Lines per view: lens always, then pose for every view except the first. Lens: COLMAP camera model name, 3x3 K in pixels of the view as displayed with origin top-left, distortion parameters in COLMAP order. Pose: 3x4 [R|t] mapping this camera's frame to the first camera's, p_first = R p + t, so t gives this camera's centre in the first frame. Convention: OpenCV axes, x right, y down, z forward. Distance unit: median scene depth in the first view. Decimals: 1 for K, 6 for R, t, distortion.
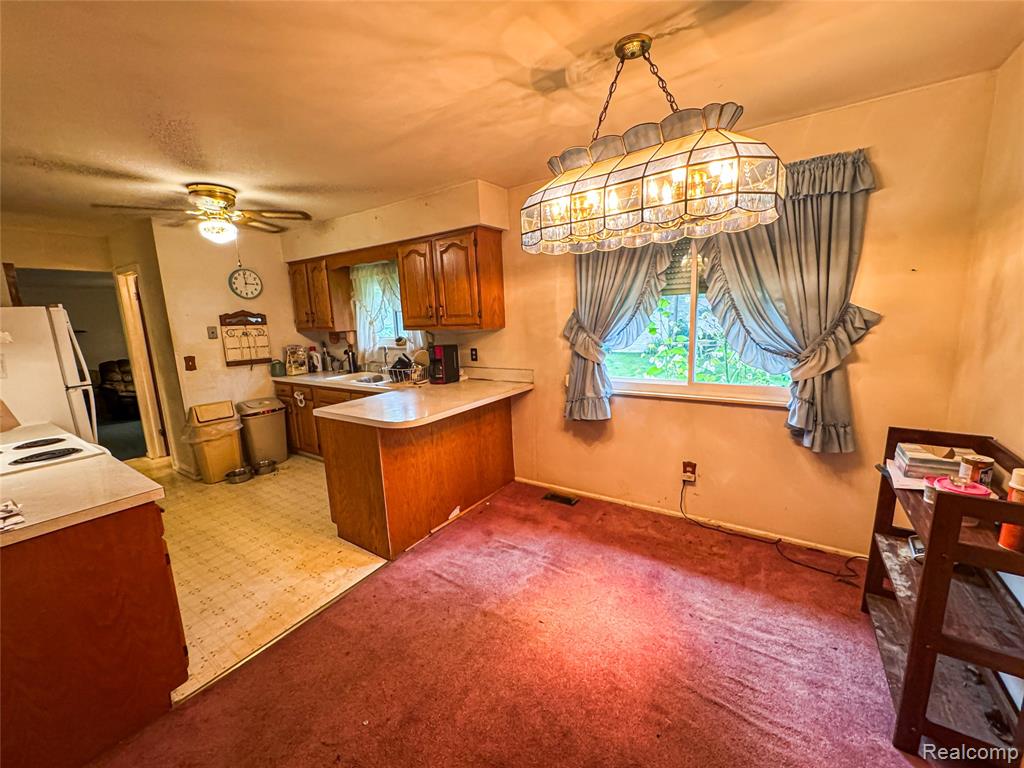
lens RADIAL K [[407.1, 0, 510.6], [0, 407.1, 386.2], [0, 0, 1]] dist [0.001838, 0.000044]
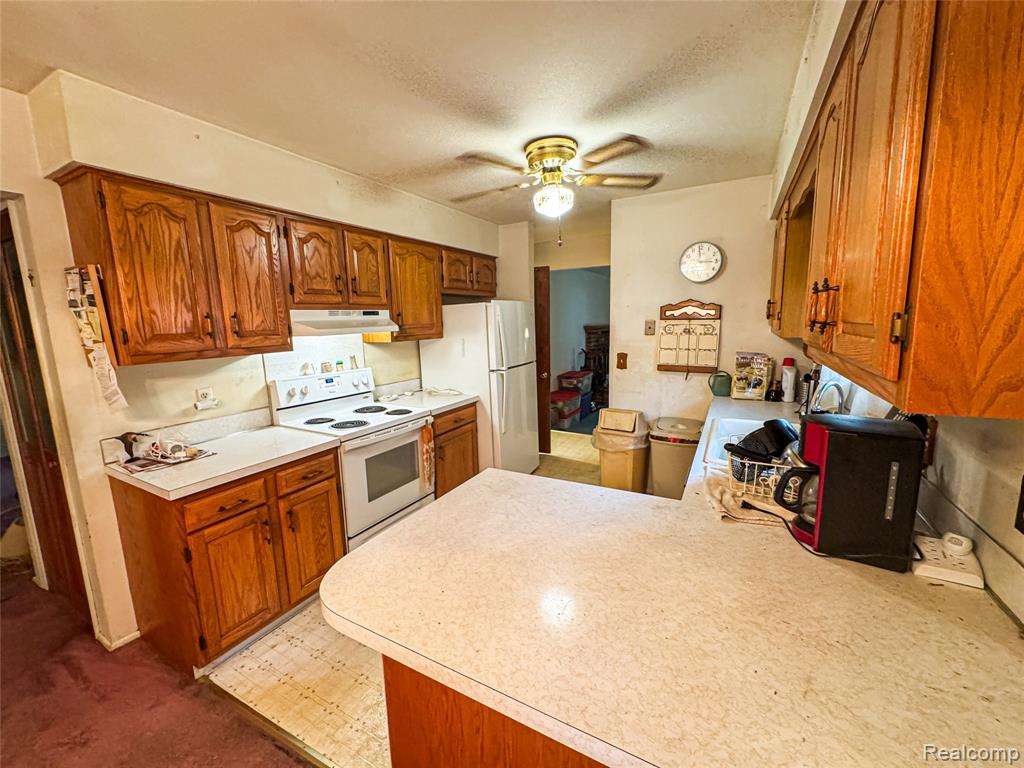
lens RADIAL K [[407.1, 0, 510.6], [0, 407.1, 381.5], [0, 0, 1]] dist [0.001838, 0.000044]
pose [[0.094136, 0.180753, -0.979013, 0.065643], [-0.152975, 0.974328, 0.165179, -0.114055], [0.983736, 0.134216, 0.119370, 0.617829]]
